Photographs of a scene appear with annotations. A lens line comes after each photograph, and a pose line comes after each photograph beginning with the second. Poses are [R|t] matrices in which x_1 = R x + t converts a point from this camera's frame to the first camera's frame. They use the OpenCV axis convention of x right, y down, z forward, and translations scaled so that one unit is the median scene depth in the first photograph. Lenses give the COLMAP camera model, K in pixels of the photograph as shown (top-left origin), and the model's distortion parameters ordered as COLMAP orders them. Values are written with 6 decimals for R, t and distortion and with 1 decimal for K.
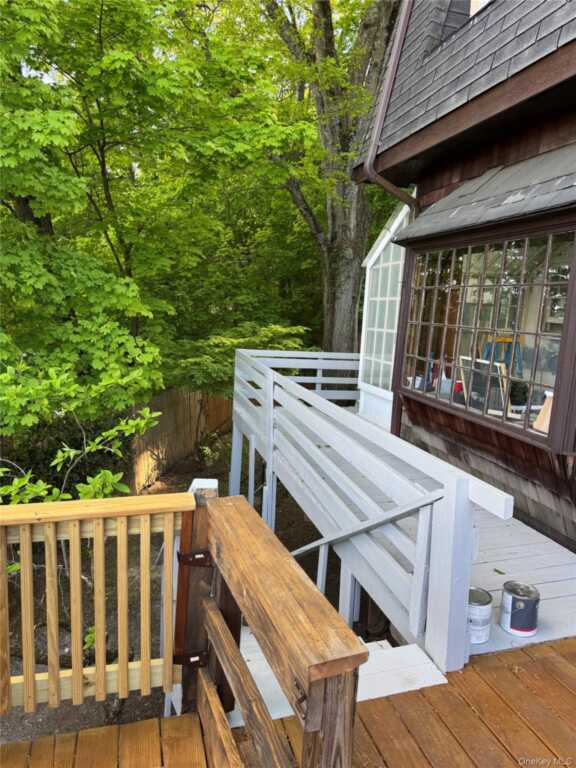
lens RADIAL K [[538.1, 0, 288.0], [0, 538.1, 384.0], [0, 0, 1]] dist [0.089158, -0.196354]
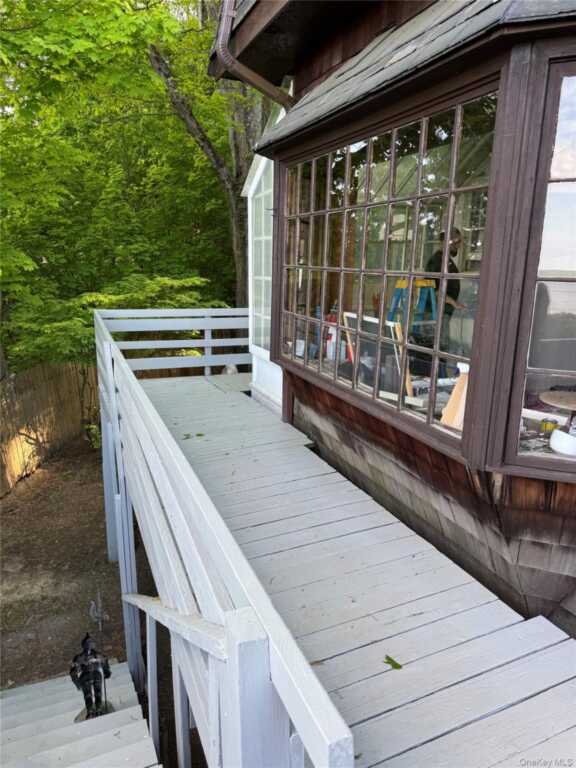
lens RADIAL K [[538.6, 0, 288.0], [0, 538.6, 384.0], [0, 0, 1]] dist [0.071315, -0.105737]
pose [[0.991633, -0.068791, 0.109230, 0.087741], [0.058463, 0.993750, 0.095095, -0.015998], [-0.115089, -0.087913, 0.989457, 0.166839]]
